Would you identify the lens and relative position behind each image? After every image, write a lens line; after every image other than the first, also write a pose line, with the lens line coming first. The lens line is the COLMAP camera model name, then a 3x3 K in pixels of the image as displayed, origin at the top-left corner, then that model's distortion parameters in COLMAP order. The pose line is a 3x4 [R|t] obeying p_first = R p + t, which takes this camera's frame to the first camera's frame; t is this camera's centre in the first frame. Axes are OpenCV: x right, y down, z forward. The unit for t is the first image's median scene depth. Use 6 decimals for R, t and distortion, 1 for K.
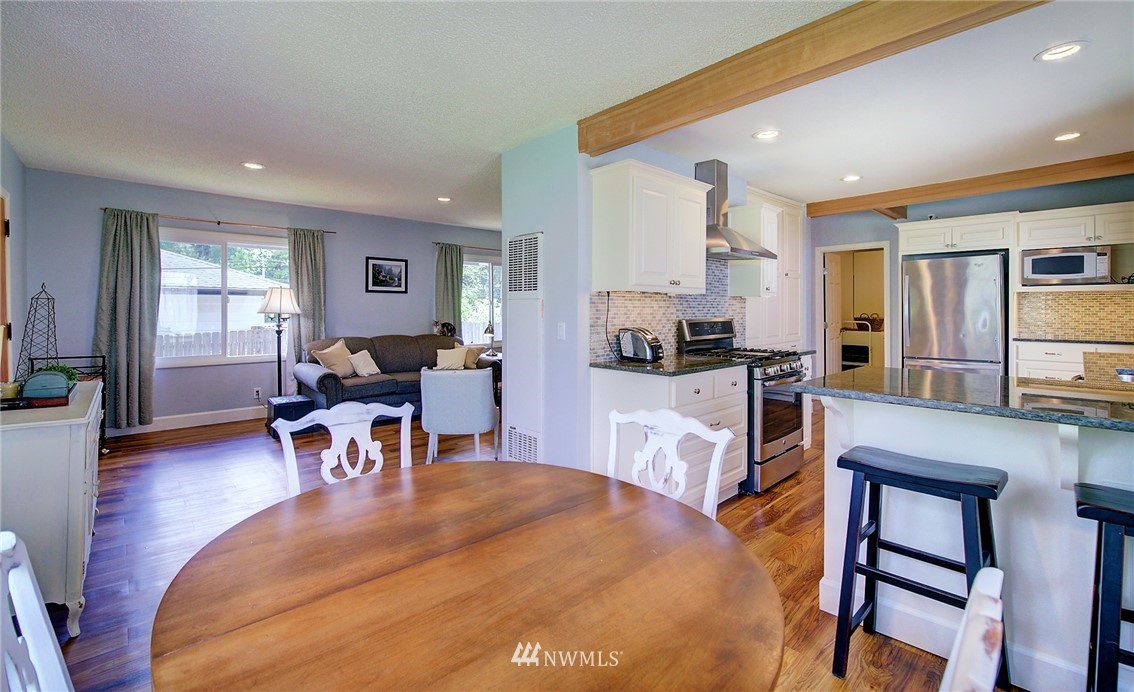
lens RADIAL K [[488.3, 0, 569.2], [0, 488.3, 307.1], [0, 0, 1]] dist [-0.013541, 0.000959]
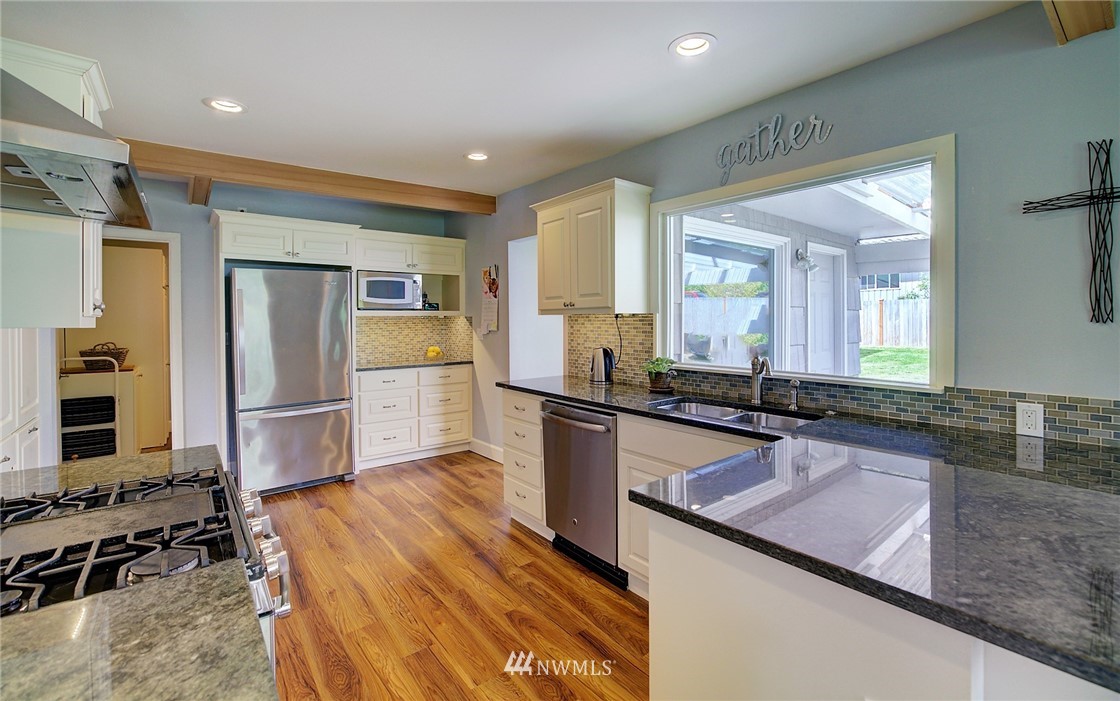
lens RADIAL K [[482.5, 0, 562.2], [0, 482.5, 323.4], [0, 0, 1]] dist [-0.011998, 0.000228]
pose [[0.085297, -0.008356, 0.996321, 0.074423], [0.003588, 0.999961, 0.008079, -0.023918], [-0.996349, 0.002885, 0.085323, 0.541729]]
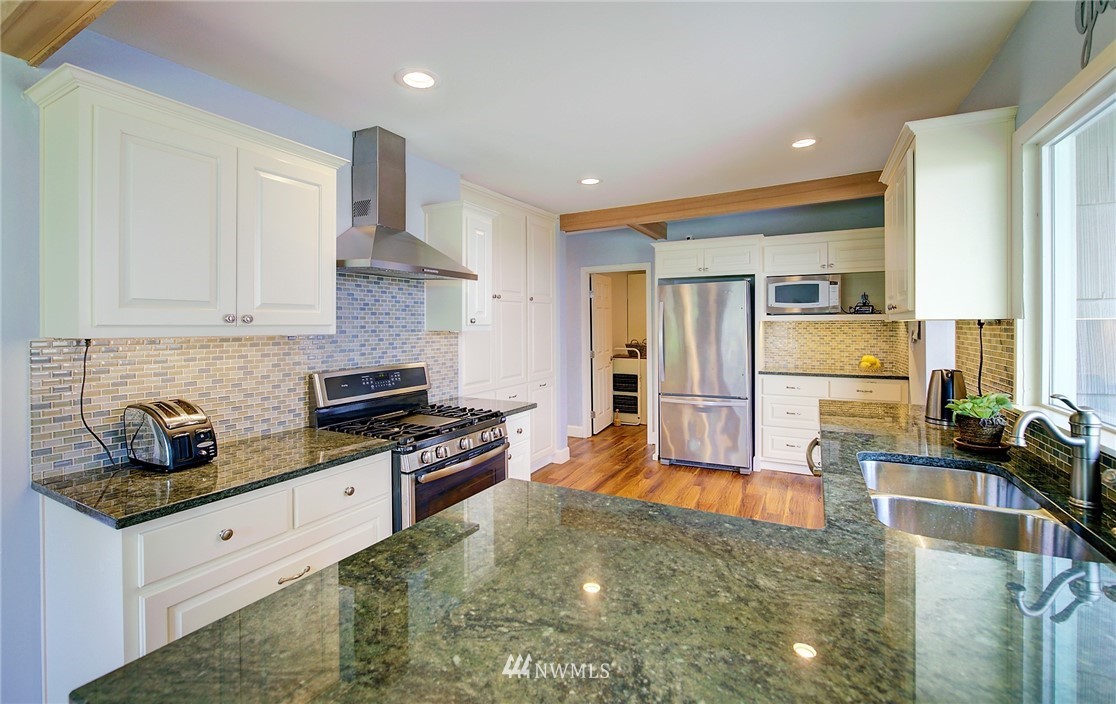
lens RADIAL K [[481.6, 0, 558.7], [0, 481.6, 324.5], [0, 0, 1]] dist [-0.021429, 0.000079]
pose [[0.948104, -0.004423, 0.317931, 0.259772], [0.003690, 0.999989, 0.002906, -0.029197], [-0.317940, -0.001582, 0.948109, 0.246784]]
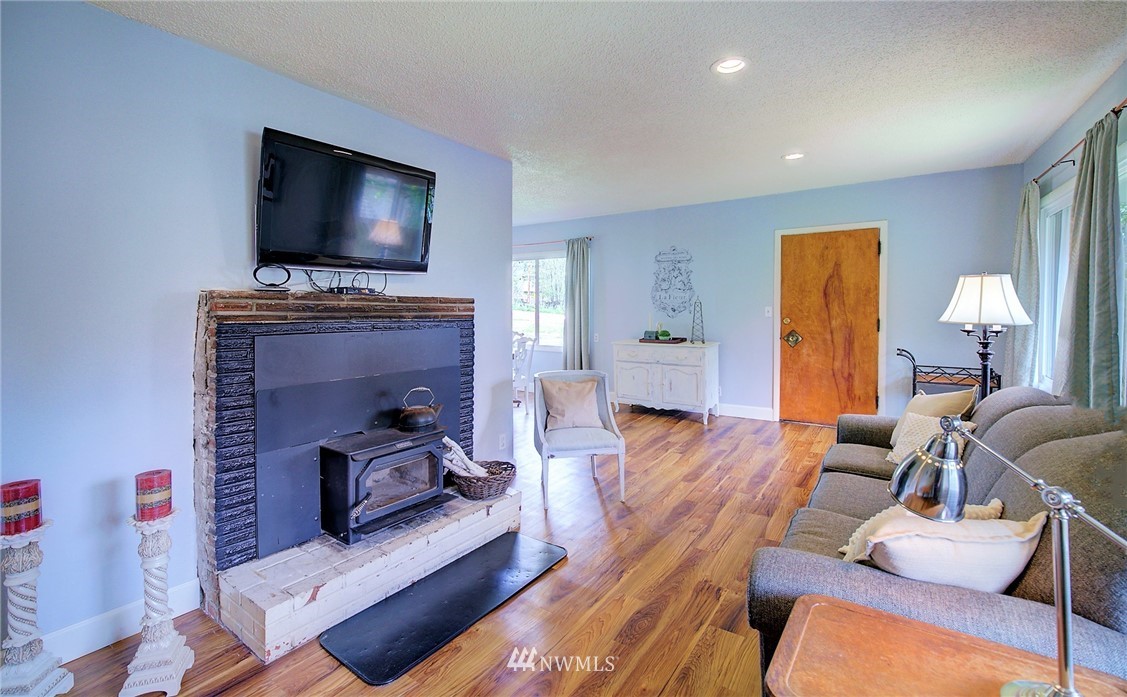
lens RADIAL K [[488.2, 0, 563.4], [0, 488.2, 316.2], [0, 0, 1]] dist [-0.000658, 0.000097]
pose [[-0.977875, 0.007778, -0.209044, -0.015670], [0.001537, 0.999549, 0.030002, -0.012461], [0.209183, 0.029017, -0.977446, 1.579747]]
